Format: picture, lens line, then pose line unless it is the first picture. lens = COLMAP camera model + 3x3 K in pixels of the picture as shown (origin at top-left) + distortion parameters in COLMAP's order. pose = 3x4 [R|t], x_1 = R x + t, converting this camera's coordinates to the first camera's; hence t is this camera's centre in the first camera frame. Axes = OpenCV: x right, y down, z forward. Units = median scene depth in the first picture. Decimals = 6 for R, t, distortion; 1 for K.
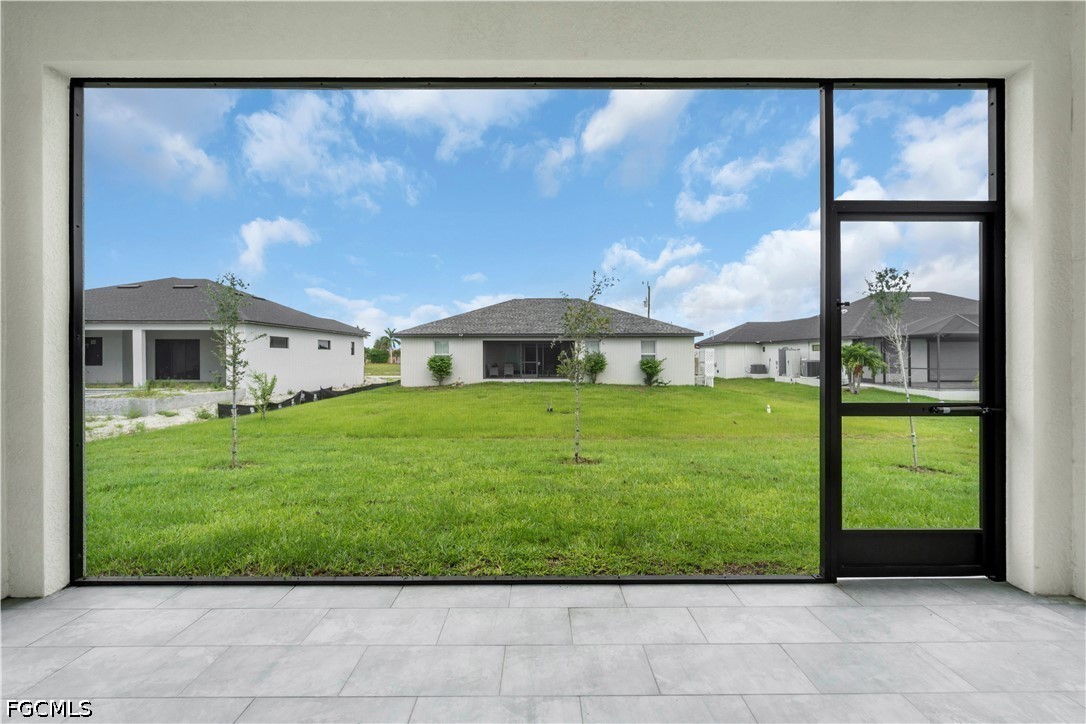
lens RADIAL K [[454.2, 0, 538.8], [0, 454.2, 359.0], [0, 0, 1]] dist [-0.001681, -0.000226]
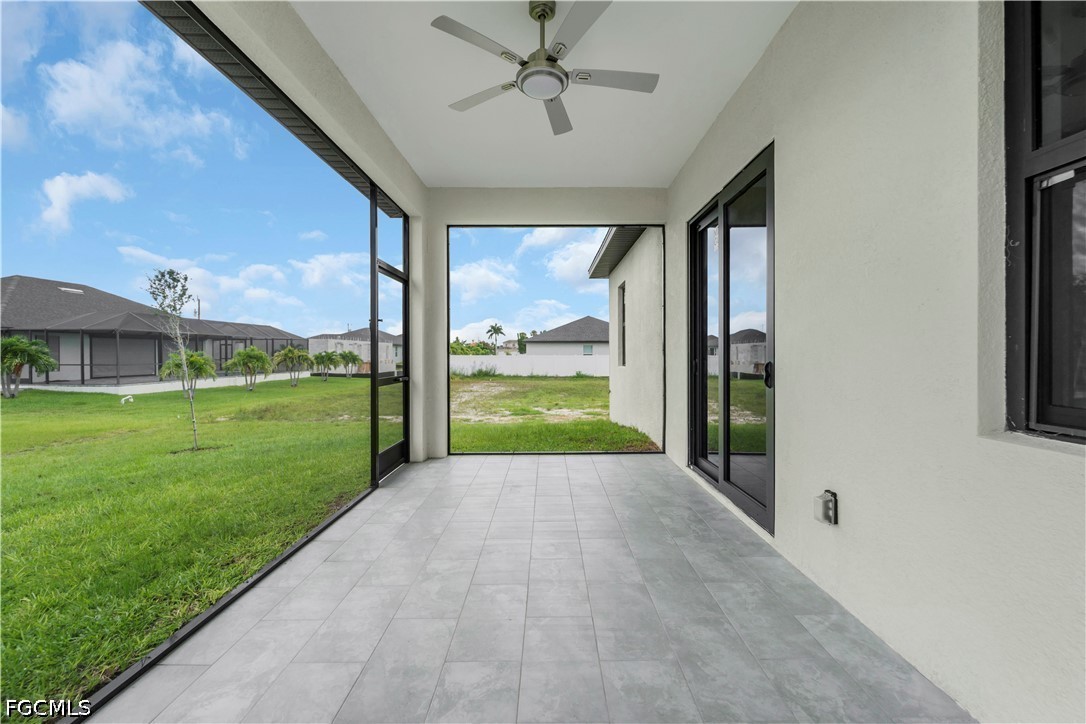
lens RADIAL K [[454.2, 0, 538.8], [0, 454.2, 359.0], [0, 0, 1]] dist [-0.001681, -0.000226]
pose [[0.023037, -0.012285, 0.999659, -0.294303], [0.003079, 0.999921, 0.012218, -0.000414], [-0.999730, 0.002797, 0.023073, 0.105433]]
